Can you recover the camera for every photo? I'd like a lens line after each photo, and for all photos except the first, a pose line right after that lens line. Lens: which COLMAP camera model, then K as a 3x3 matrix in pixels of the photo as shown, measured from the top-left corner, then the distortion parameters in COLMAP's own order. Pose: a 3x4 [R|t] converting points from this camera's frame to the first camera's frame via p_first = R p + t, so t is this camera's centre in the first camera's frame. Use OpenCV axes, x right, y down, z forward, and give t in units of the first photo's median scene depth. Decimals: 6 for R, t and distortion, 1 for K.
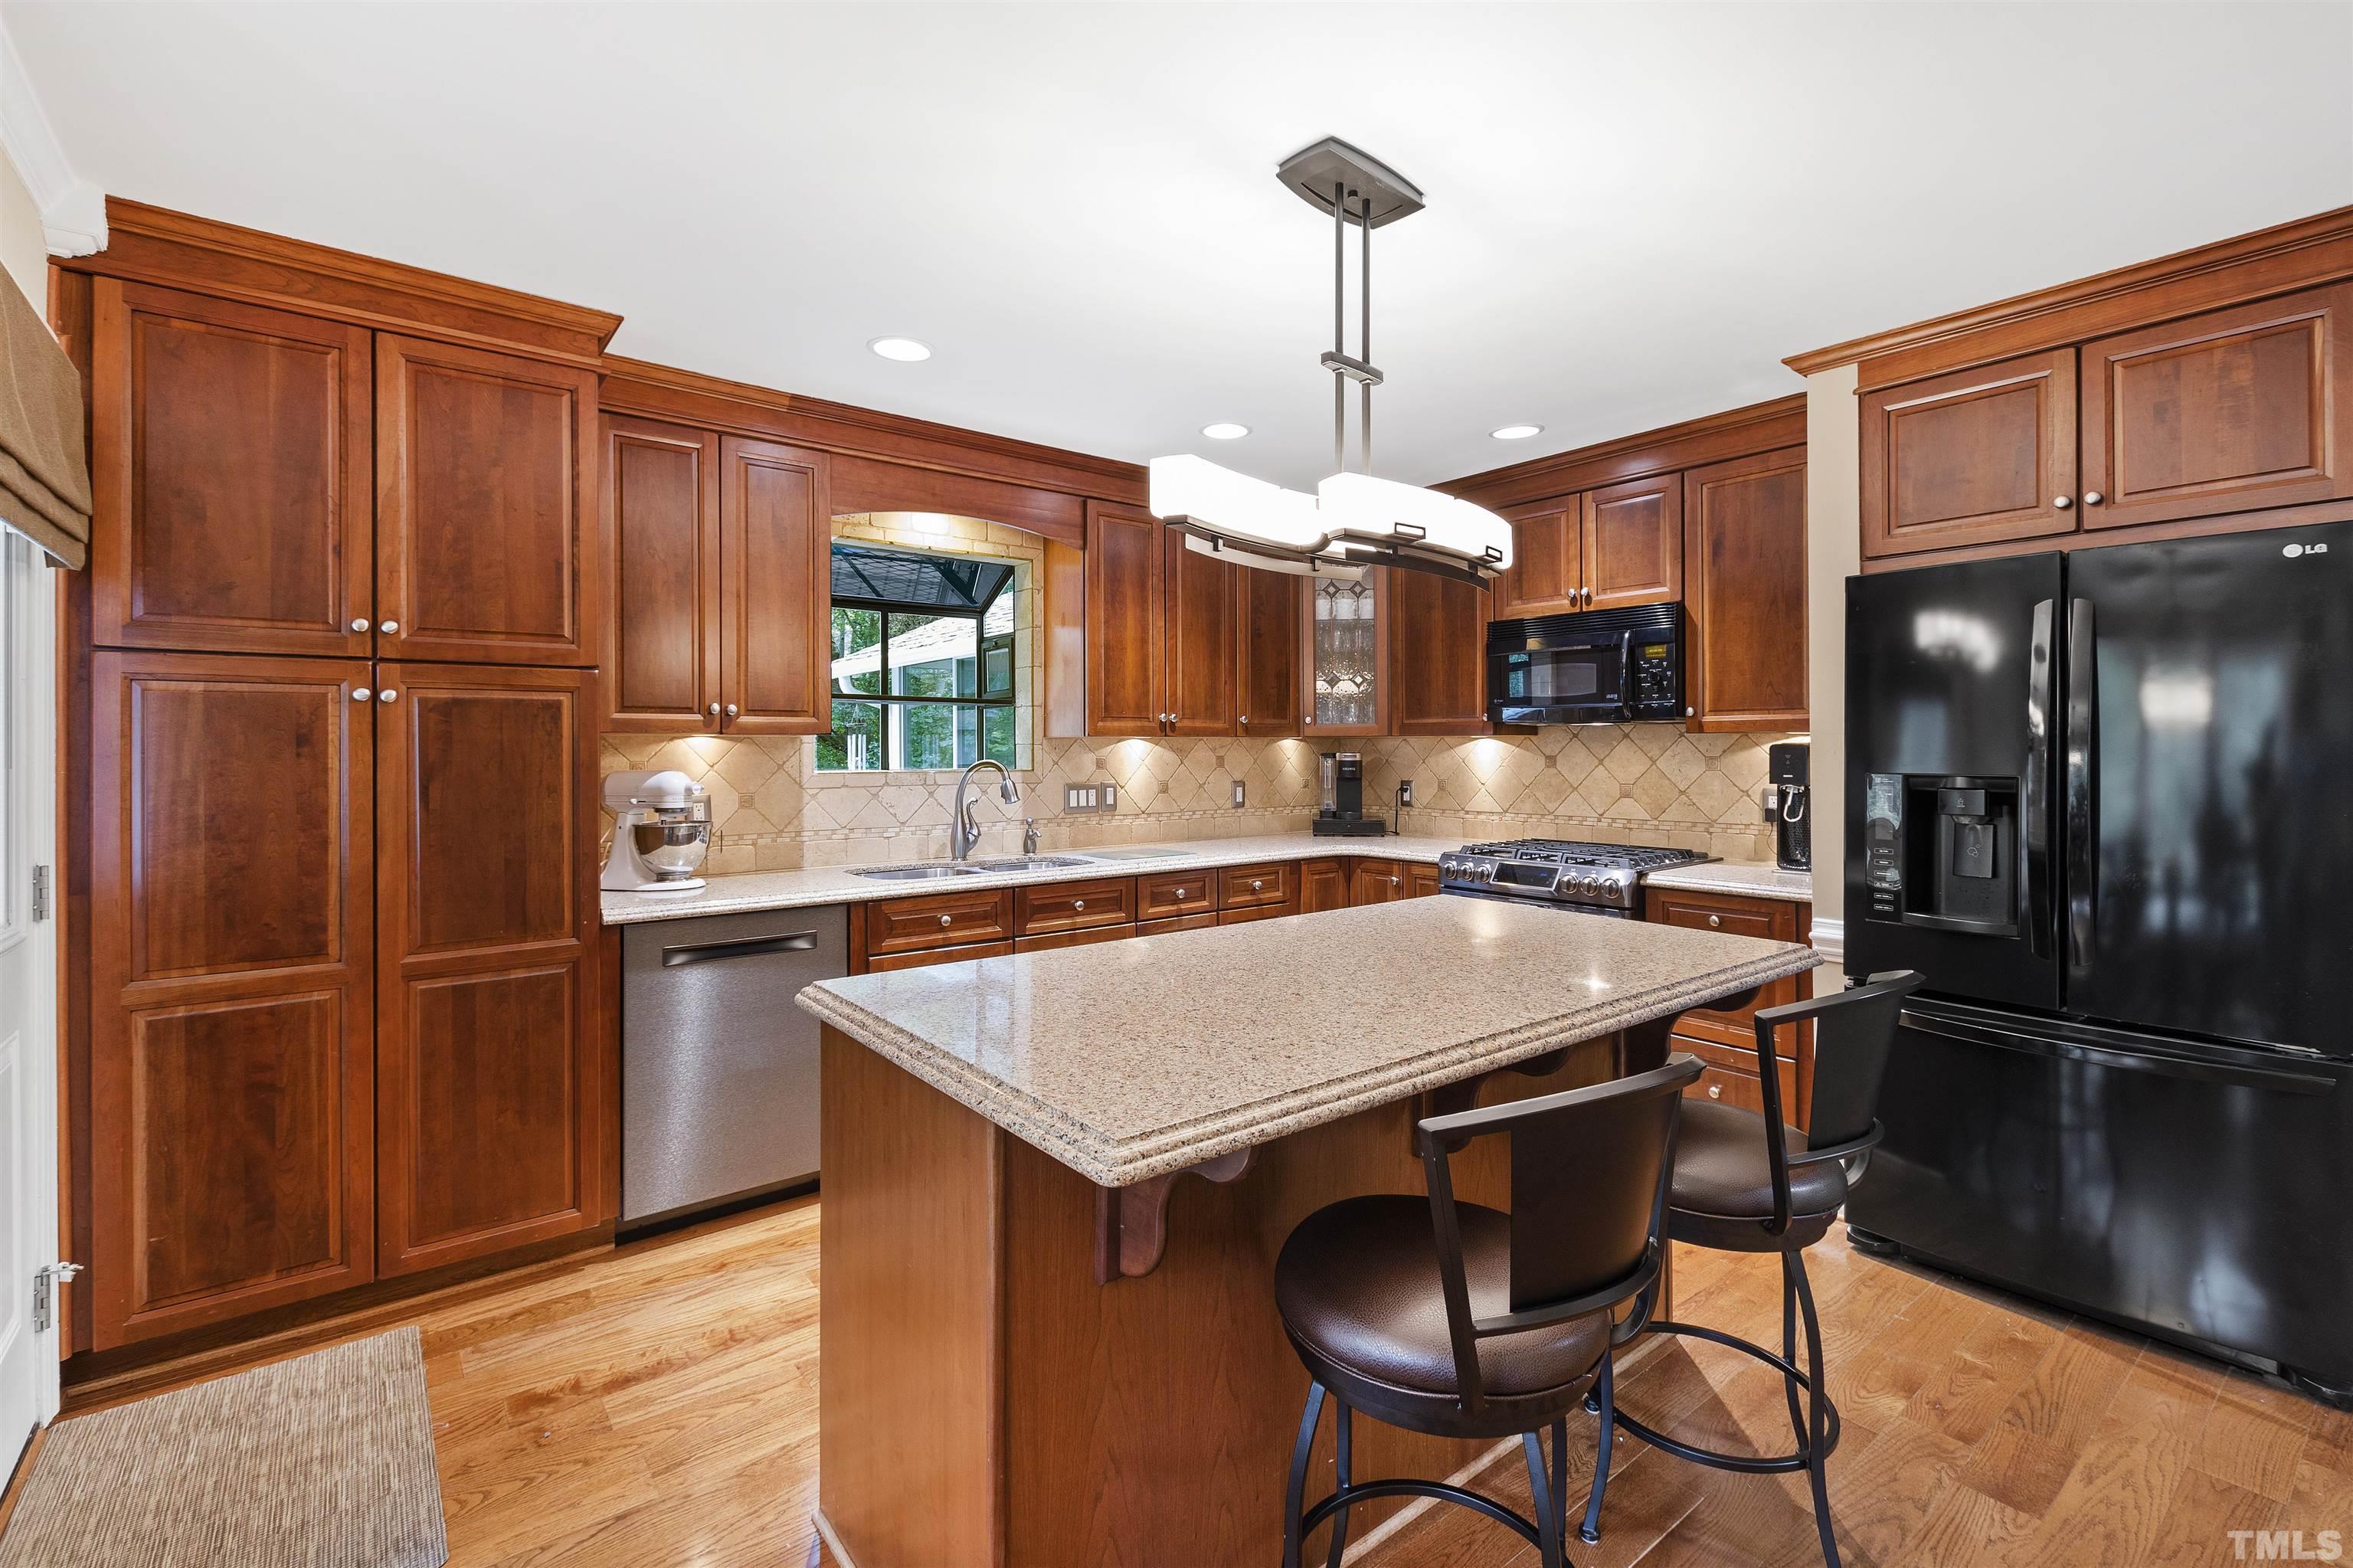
lens RADIAL K [[1037.9, 0, 1168.8], [0, 1037.9, 772.7], [0, 0, 1]] dist [-0.006245, -0.000607]
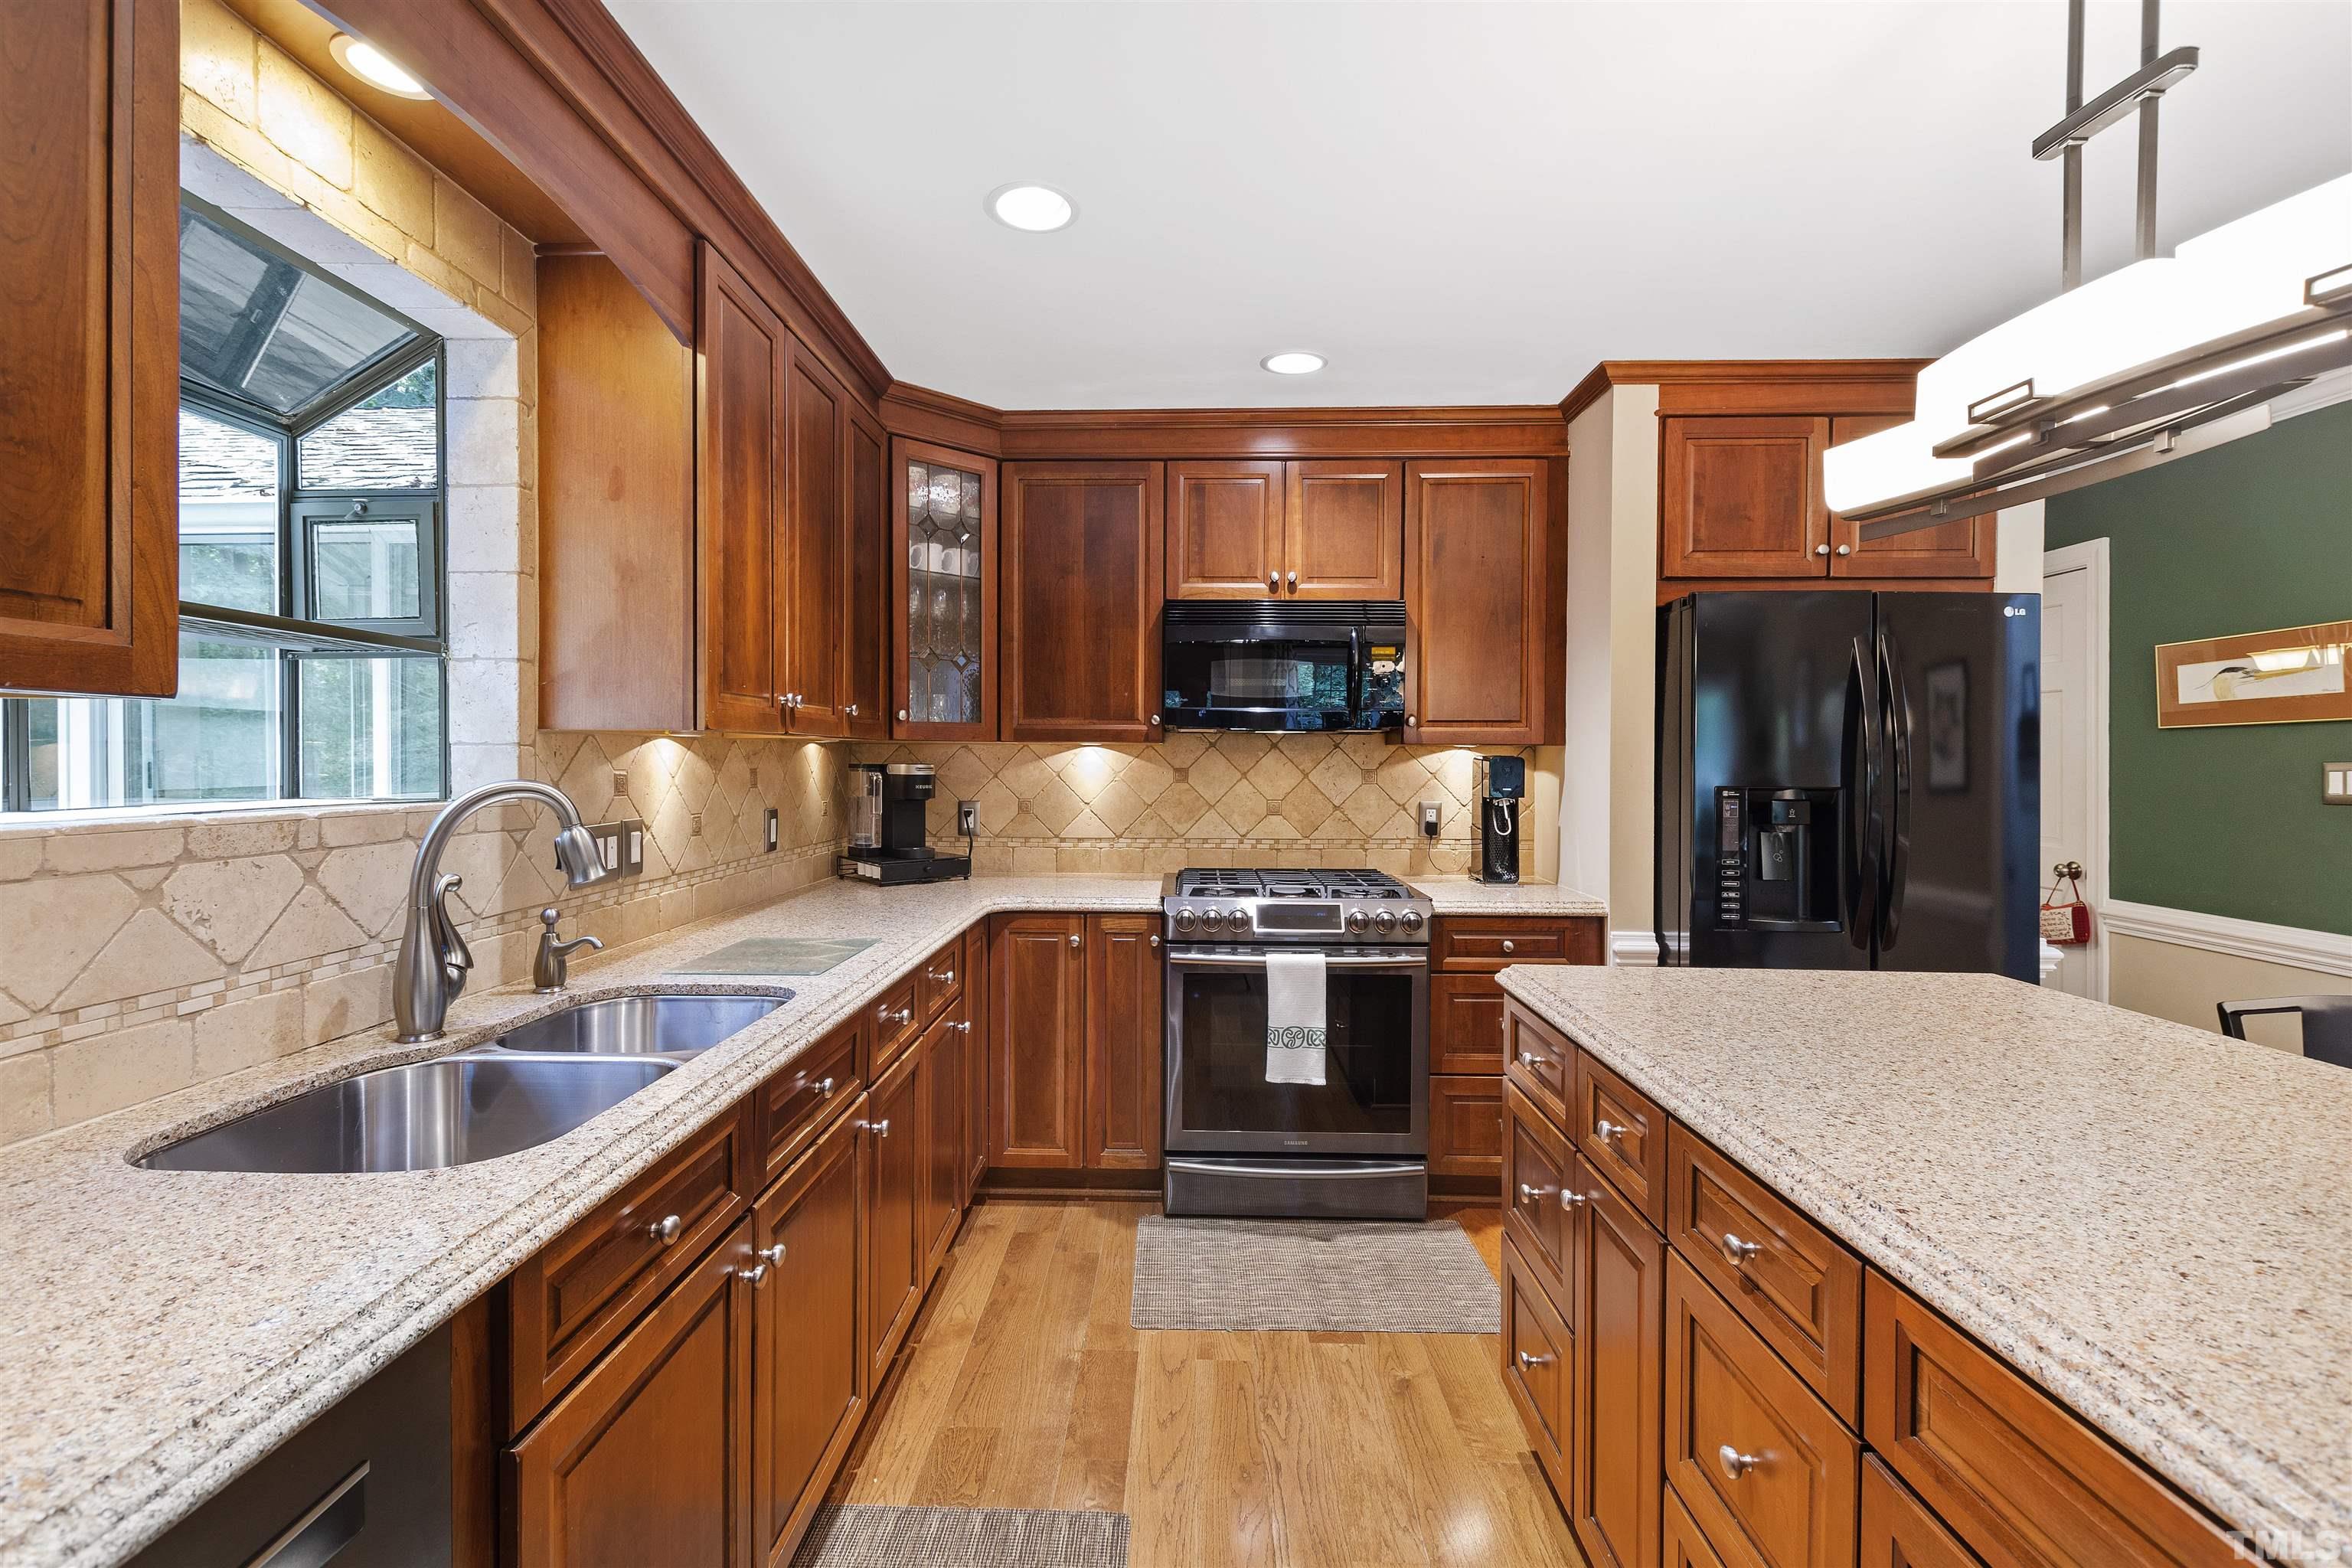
lens RADIAL K [[1037.4, 0, 1184.1], [0, 1037.4, 774.2], [0, 0, 1]] dist [-0.006245, -0.000607]
pose [[0.639714, -0.005696, 0.768592, -0.289008], [0.011525, 0.999931, -0.002183, -0.009941], [-0.768527, 0.010254, 0.639735, 0.482188]]
